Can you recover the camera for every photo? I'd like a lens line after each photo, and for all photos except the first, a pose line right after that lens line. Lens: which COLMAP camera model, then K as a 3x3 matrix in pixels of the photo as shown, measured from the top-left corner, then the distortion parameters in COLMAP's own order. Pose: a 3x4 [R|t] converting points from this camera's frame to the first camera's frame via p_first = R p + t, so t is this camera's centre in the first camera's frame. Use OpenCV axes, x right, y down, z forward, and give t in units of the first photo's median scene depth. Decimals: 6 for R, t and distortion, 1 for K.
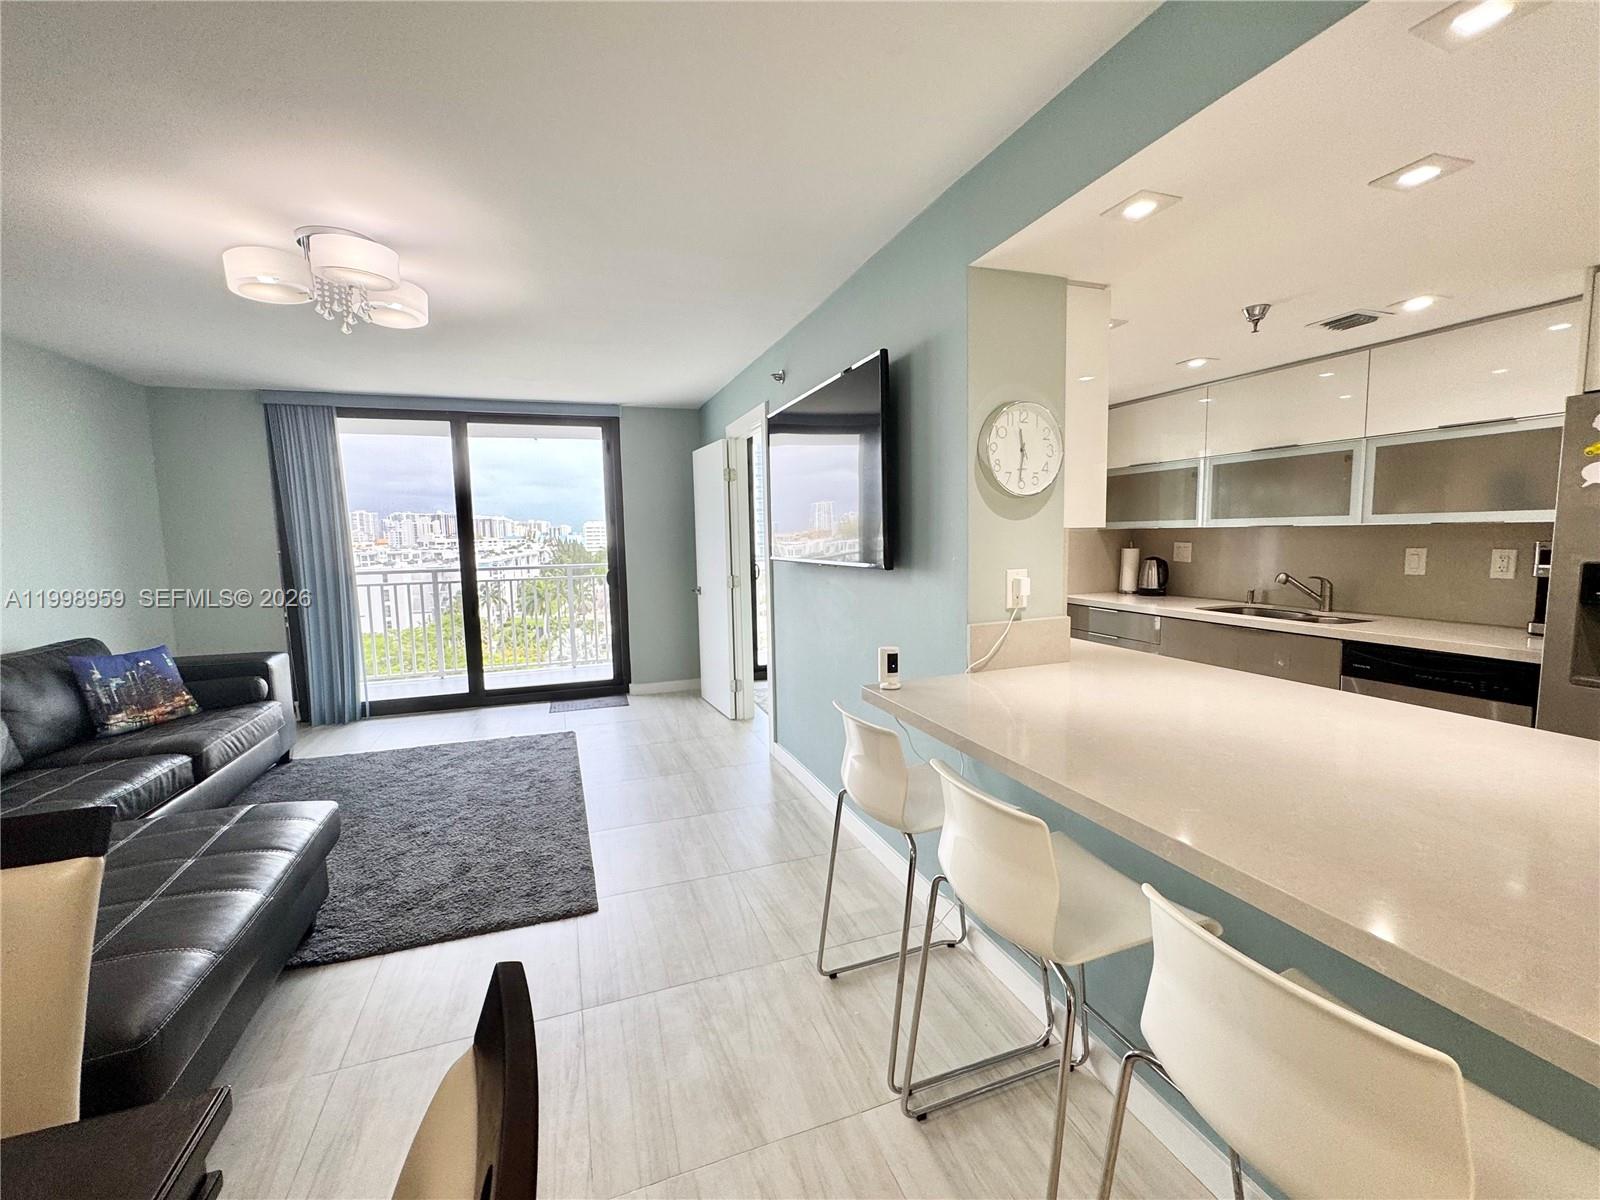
lens RADIAL K [[643.7, 0, 762.1], [0, 643.7, 600.7], [0, 0, 1]] dist [-0.003141, 0.000081]
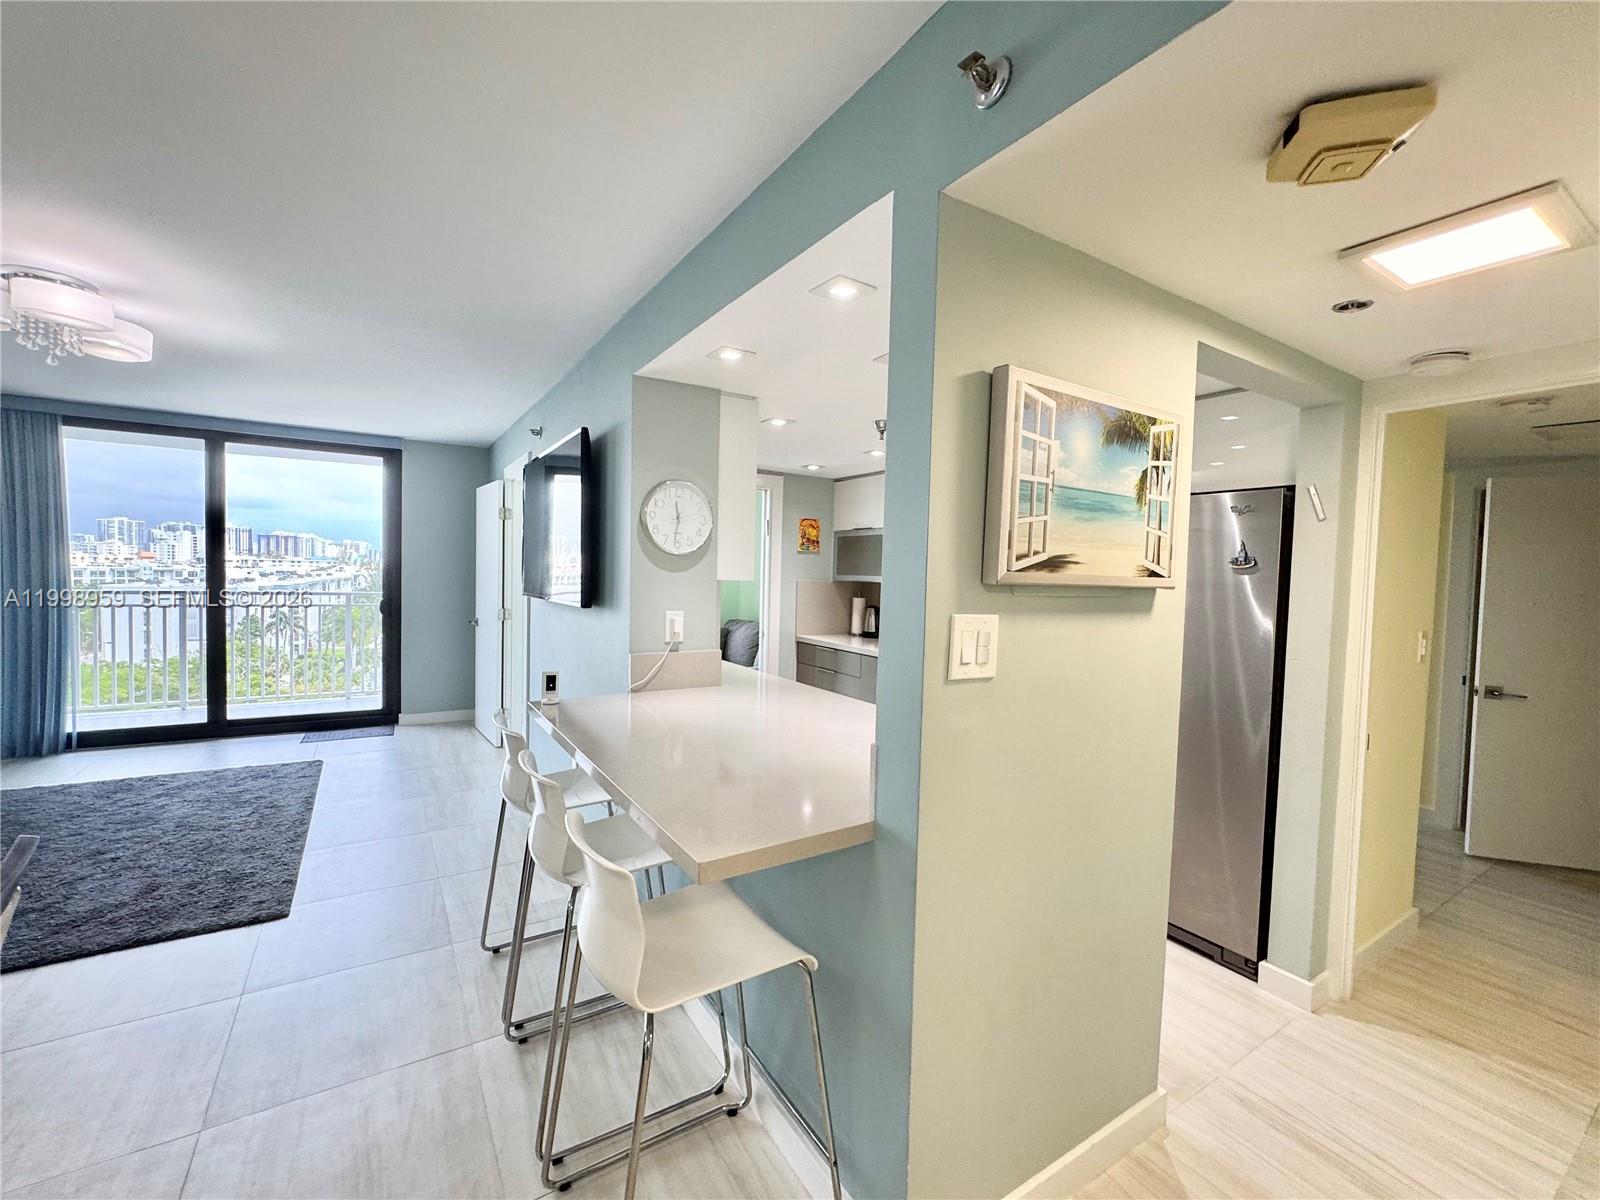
lens RADIAL K [[643.7, 0, 753.7], [0, 643.7, 601.9], [0, 0, 1]] dist [-0.003141, 0.000081]
pose [[0.974358, 0.035758, 0.222146, 0.127955], [-0.023429, 0.998048, -0.057891, 0.000770], [-0.223782, 0.051202, 0.973293, -0.128073]]
